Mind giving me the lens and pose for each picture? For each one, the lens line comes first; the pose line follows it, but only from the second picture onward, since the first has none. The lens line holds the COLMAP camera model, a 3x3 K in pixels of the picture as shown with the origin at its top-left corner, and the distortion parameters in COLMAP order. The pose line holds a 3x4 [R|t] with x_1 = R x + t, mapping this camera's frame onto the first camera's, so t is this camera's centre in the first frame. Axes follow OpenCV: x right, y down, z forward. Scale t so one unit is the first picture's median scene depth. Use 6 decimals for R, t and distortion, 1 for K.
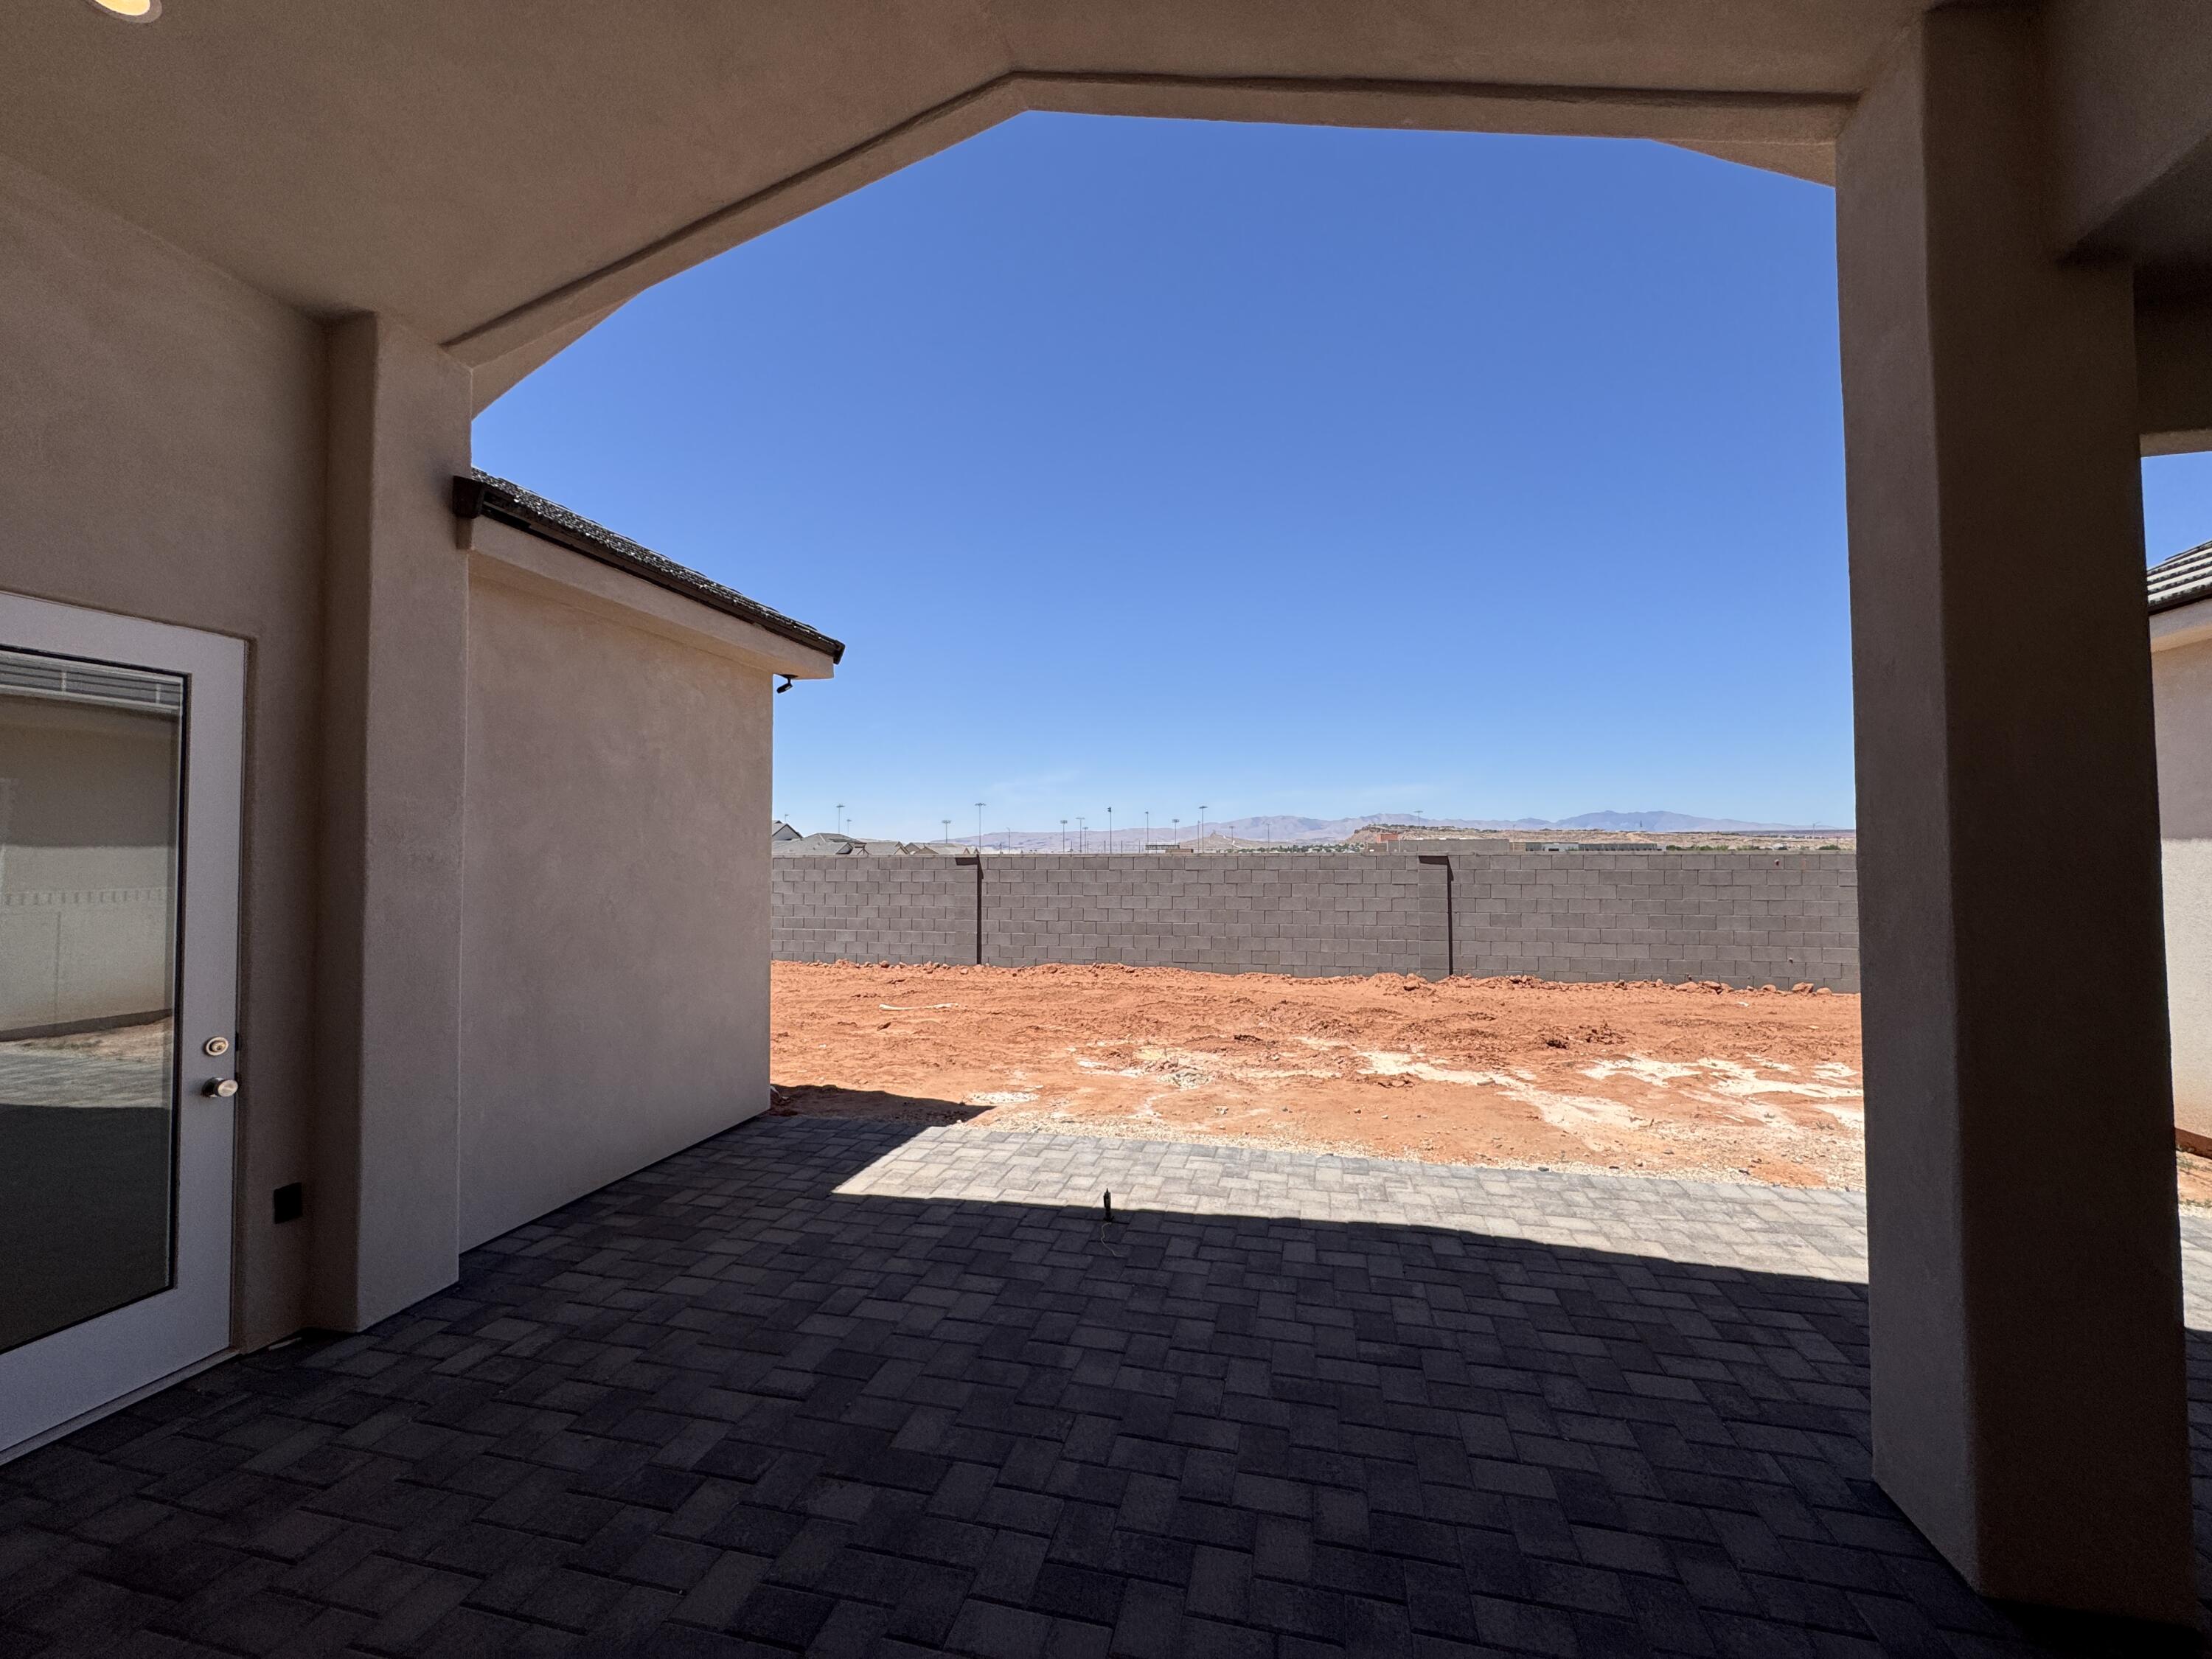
lens RADIAL K [[879.1, 0, 1106.7], [0, 879.1, 831.1], [0, 0, 1]] dist [-0.002160, 0.000021]
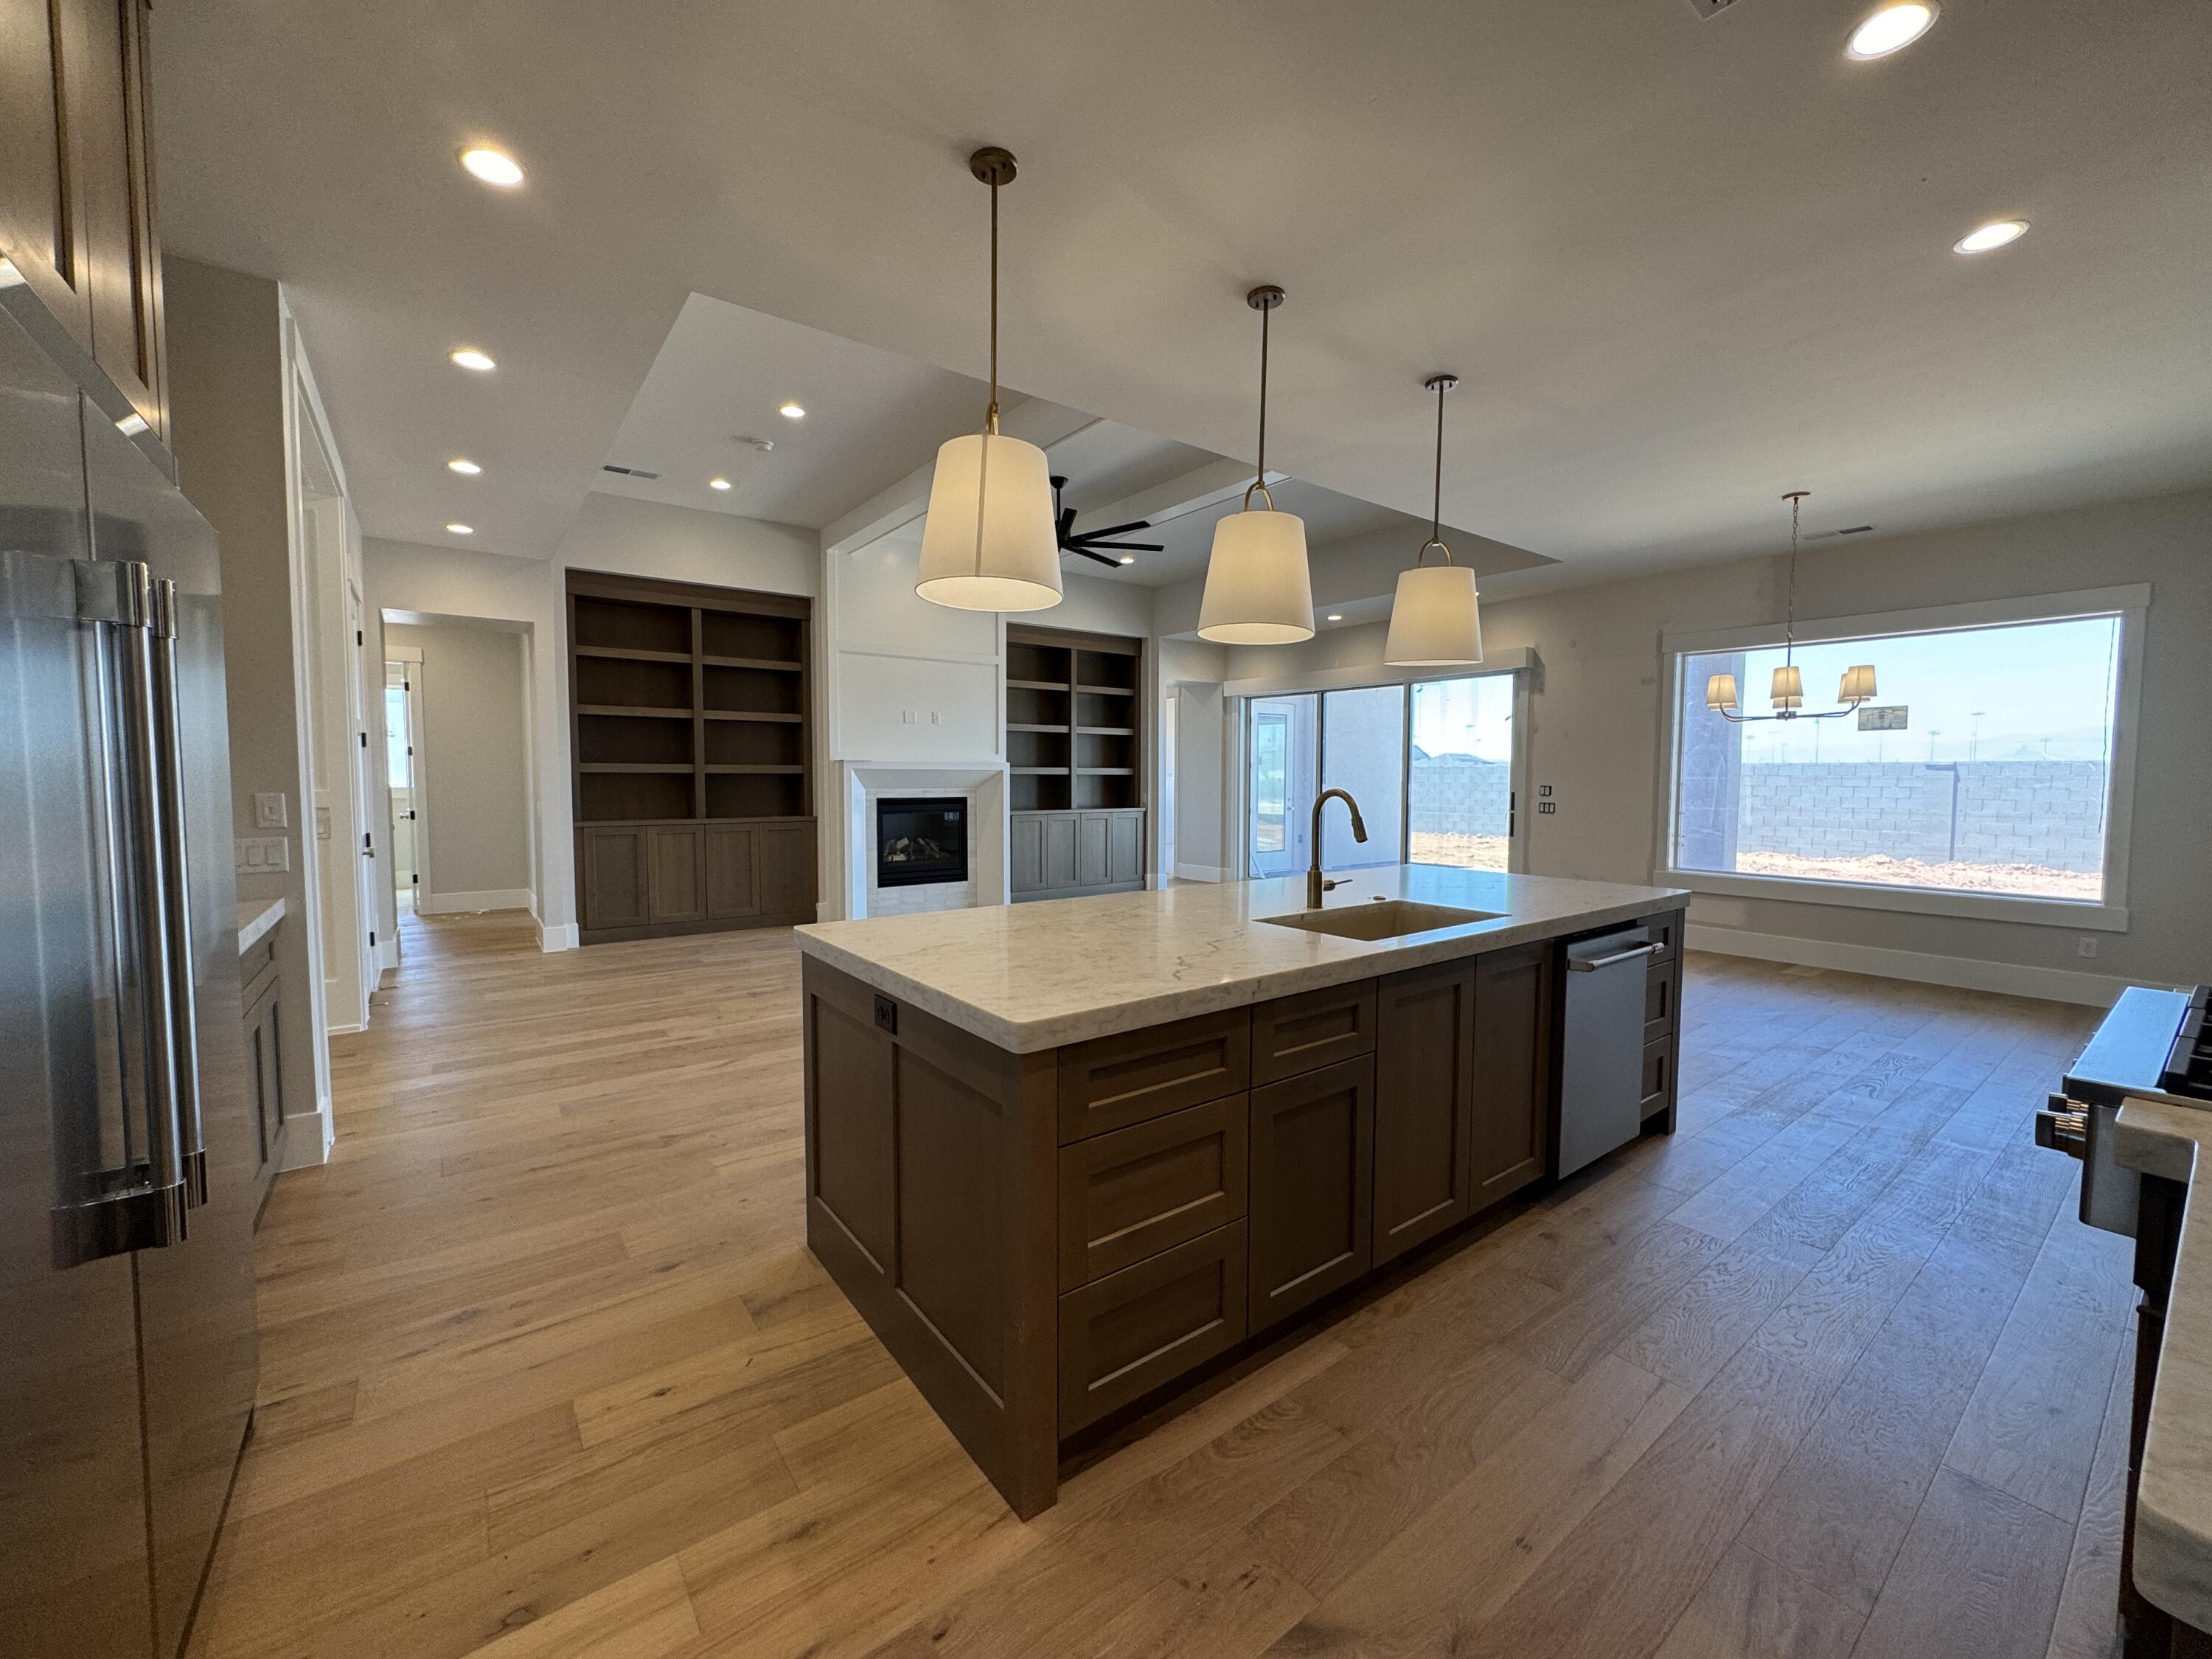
lens RADIAL K [[879.1, 0, 1107.6], [0, 879.1, 825.8], [0, 0, 1]] dist [-0.002160, 0.000021]
pose [[0.774479, 0.044597, -0.631025, 0.239202], [0.008787, 0.996657, 0.081222, 0.003062], [0.632538, -0.068449, 0.771499, -0.672655]]
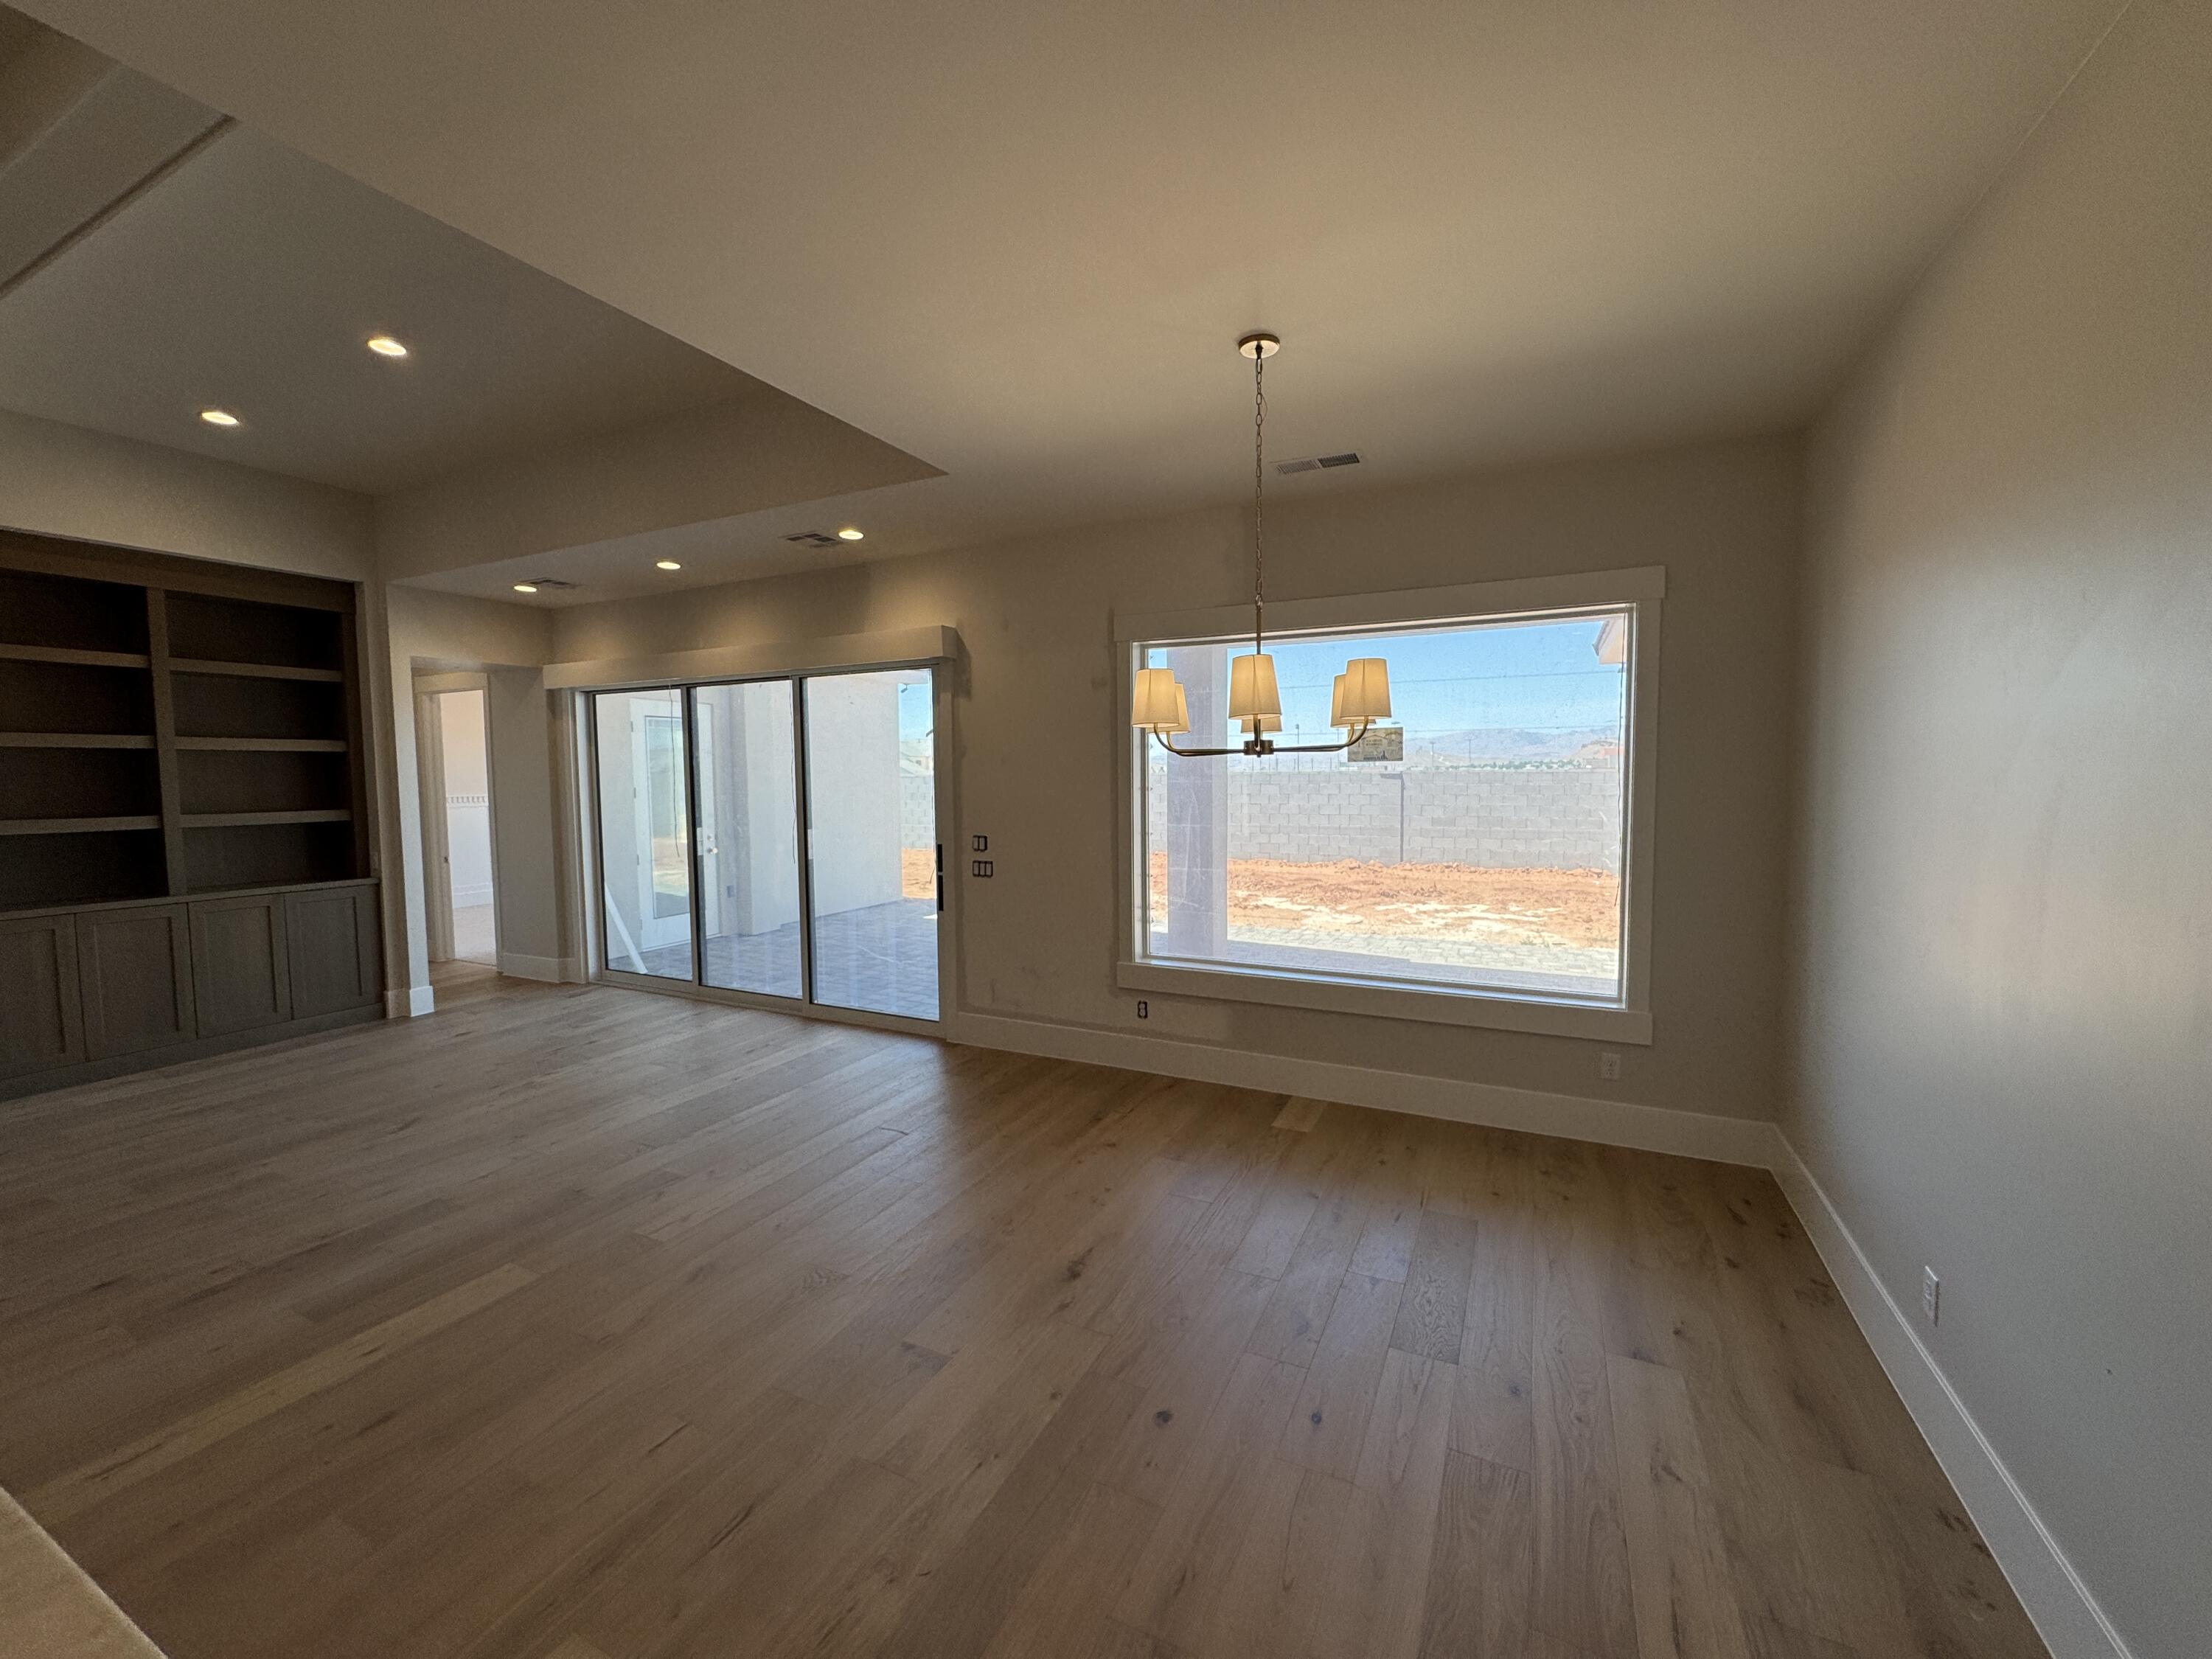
lens RADIAL K [[879.1, 0, 1106.0], [0, 879.1, 824.9], [0, 0, 1]] dist [-0.002160, 0.000021]
pose [[0.975508, 0.009846, -0.219744, 0.235403], [0.009241, 0.996281, 0.085665, -0.011833], [0.219771, -0.085598, 0.971789, -0.389029]]
